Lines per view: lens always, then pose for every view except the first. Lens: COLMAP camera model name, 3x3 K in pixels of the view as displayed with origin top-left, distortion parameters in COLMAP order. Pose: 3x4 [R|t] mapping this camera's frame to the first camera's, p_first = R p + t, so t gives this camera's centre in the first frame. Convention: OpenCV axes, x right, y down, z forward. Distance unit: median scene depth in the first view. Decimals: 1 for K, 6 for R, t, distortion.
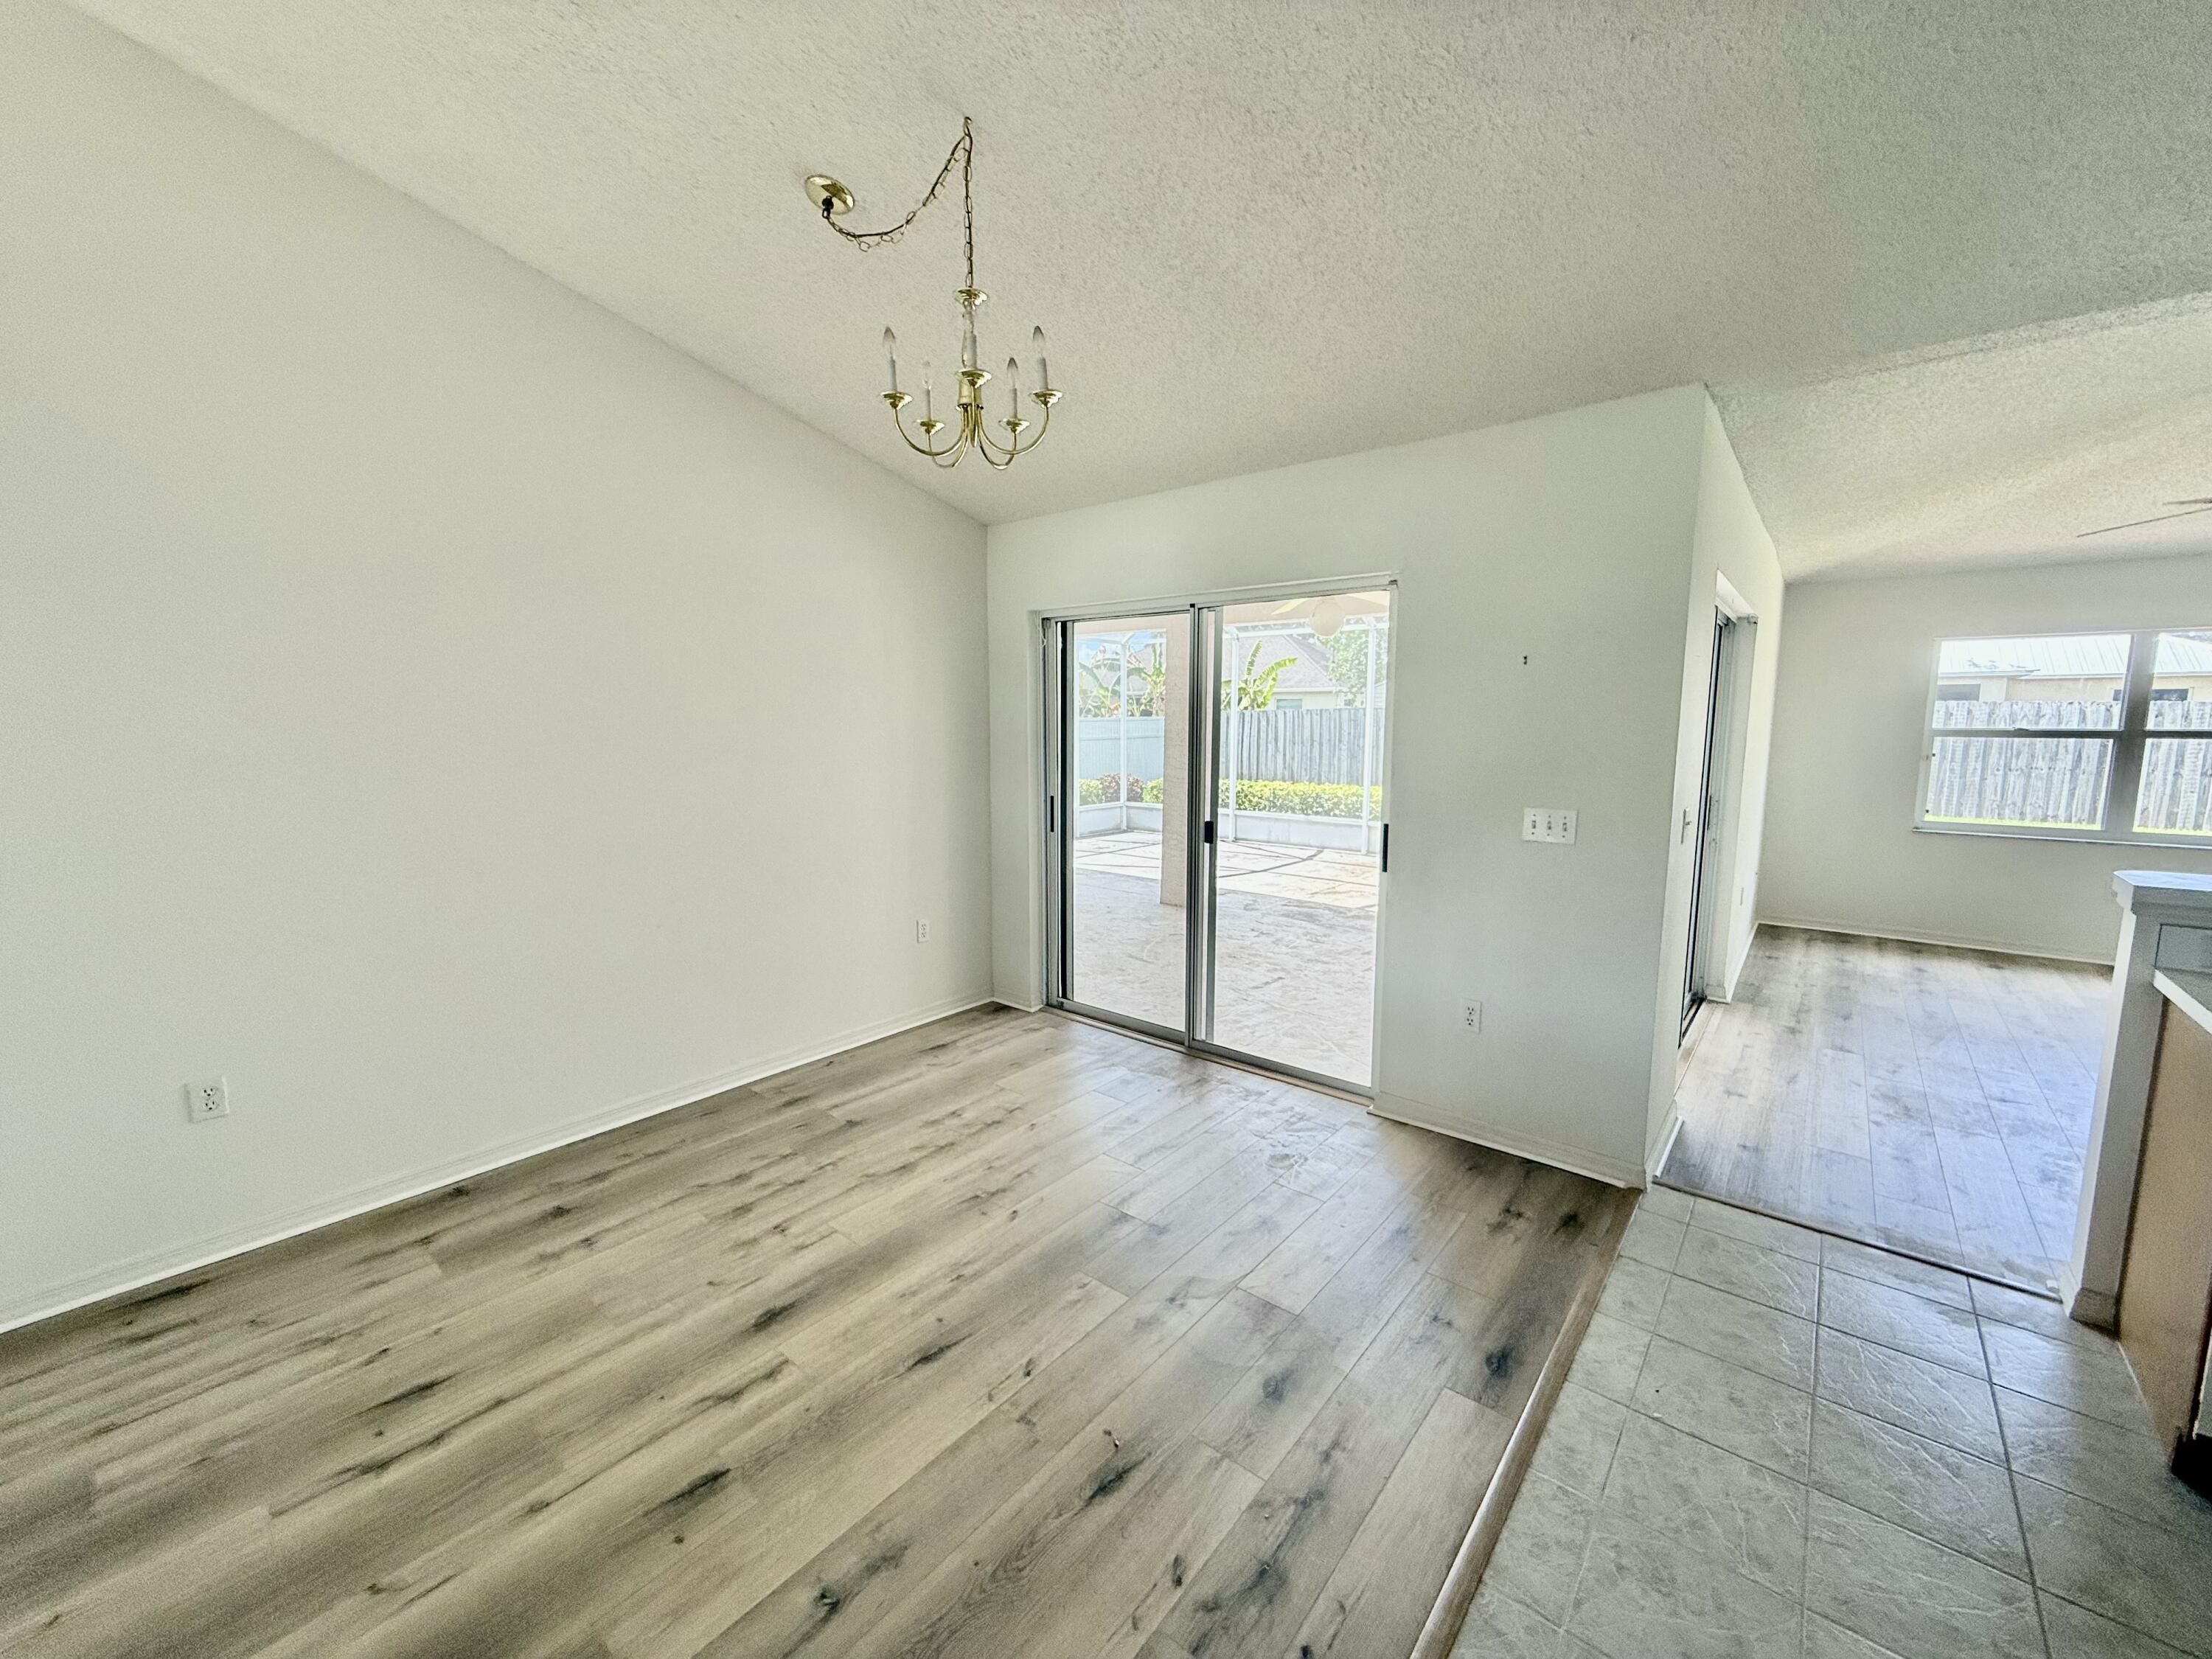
lens RADIAL K [[884.6, 0, 1109.6], [0, 884.6, 826.8], [0, 0, 1]] dist [-0.000219, 0.000122]
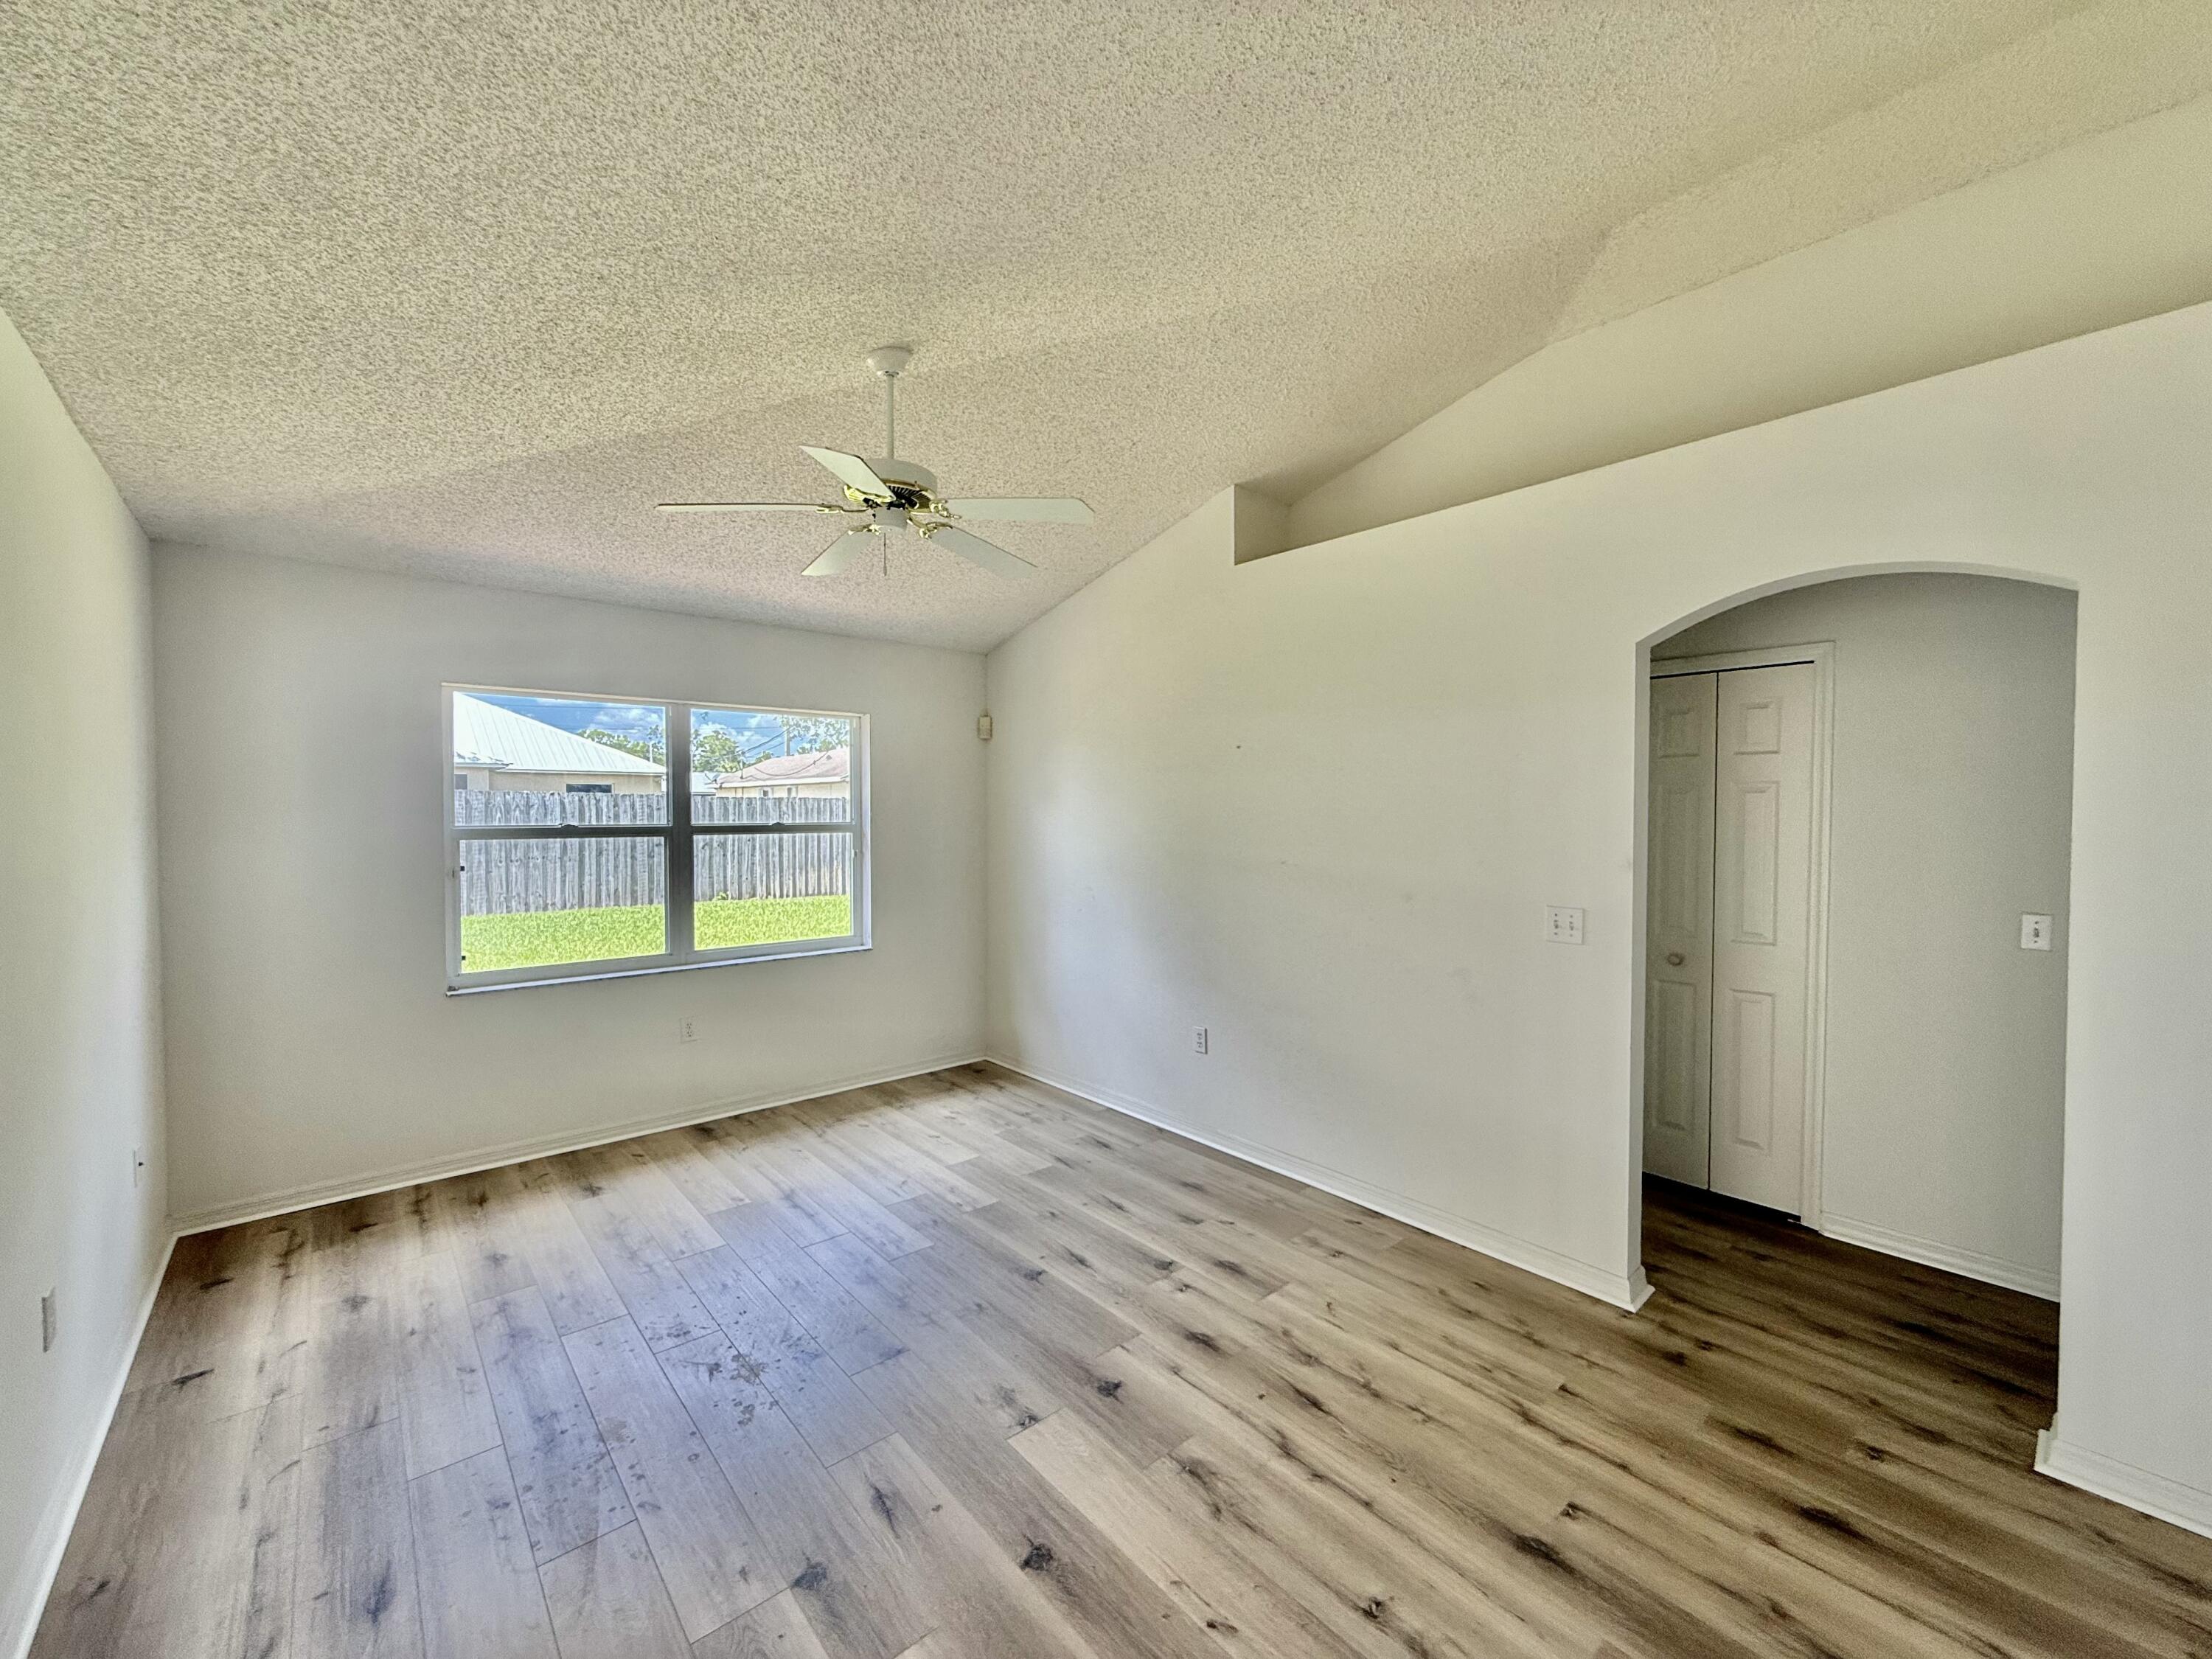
lens RADIAL K [[884.6, 0, 1085.0], [0, 884.6, 827.0], [0, 0, 1]] dist [-0.000219, 0.000122]
pose [[0.181674, -0.021309, 0.983128, 1.346711], [0.119330, 0.992855, -0.000531, -0.195660], [-0.976092, 0.117413, 0.182919, 1.532397]]
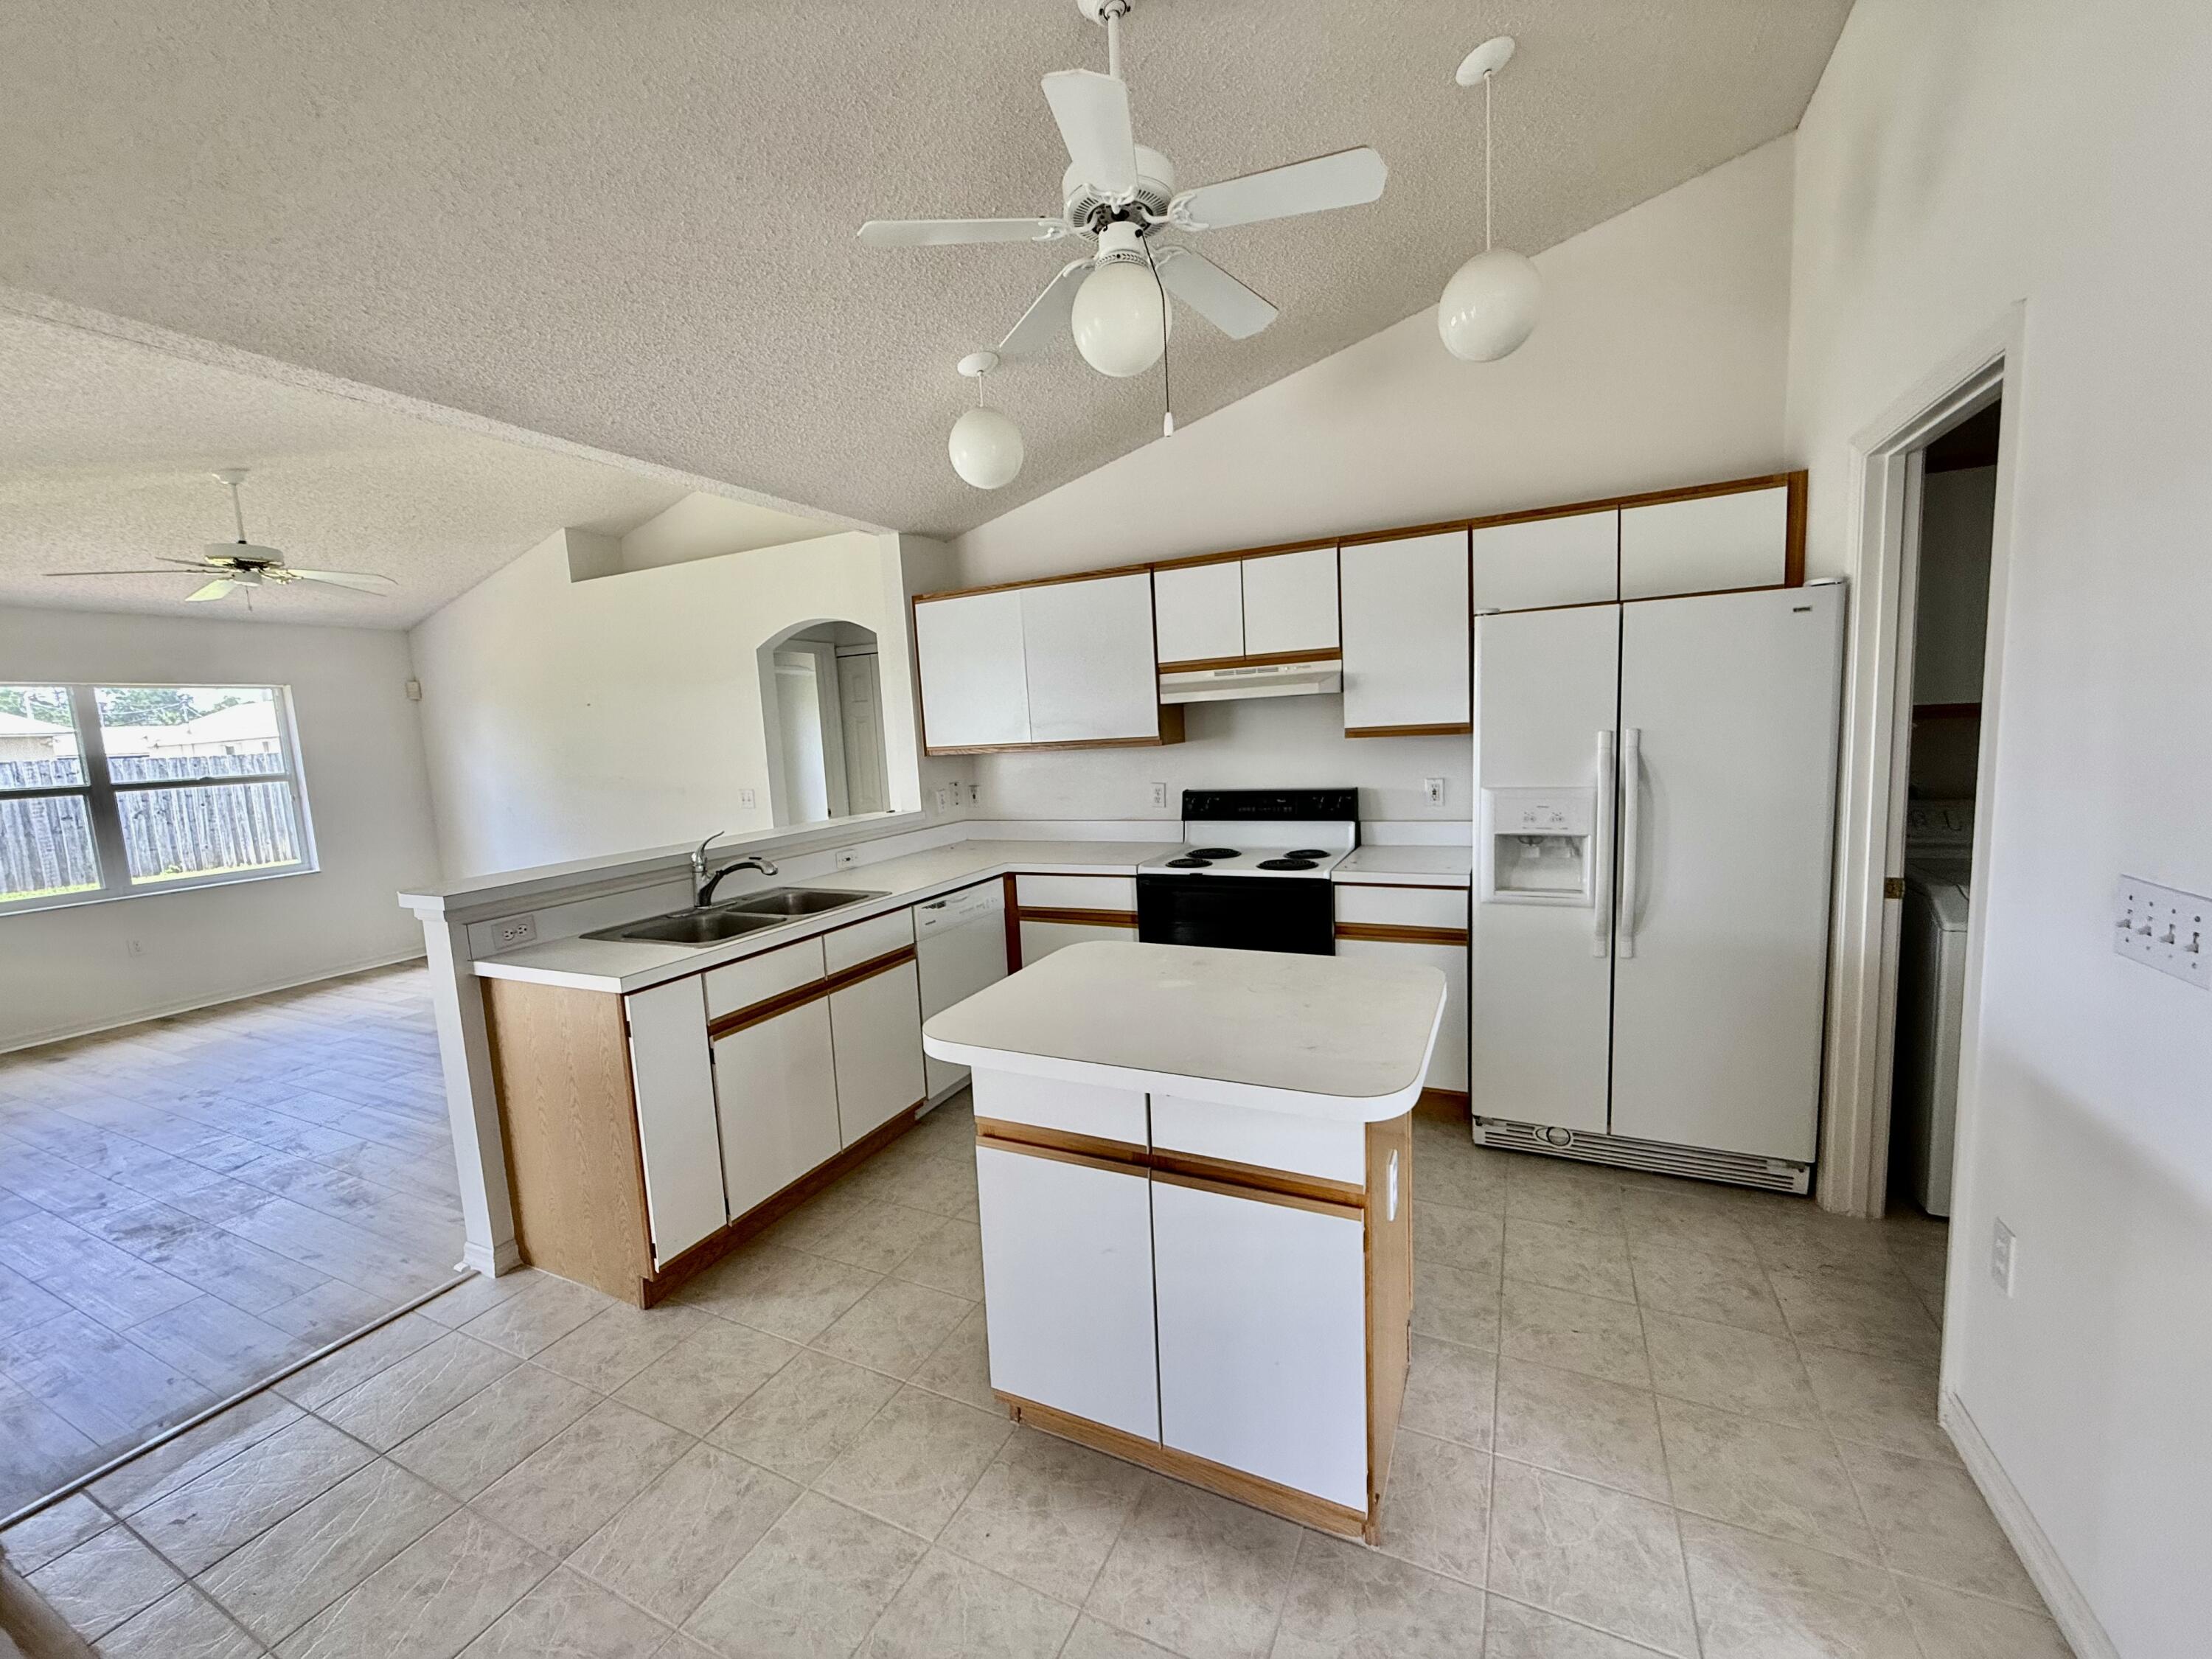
lens RADIAL K [[884.6, 0, 1091.1], [0, 884.6, 828.9], [0, 0, 1]] dist [-0.000219, 0.000122]
pose [[-0.233511, -0.103121, 0.966871, -0.165345], [0.169819, 0.974753, 0.144975, -0.051997], [-0.957410, 0.198047, -0.210103, 0.502561]]
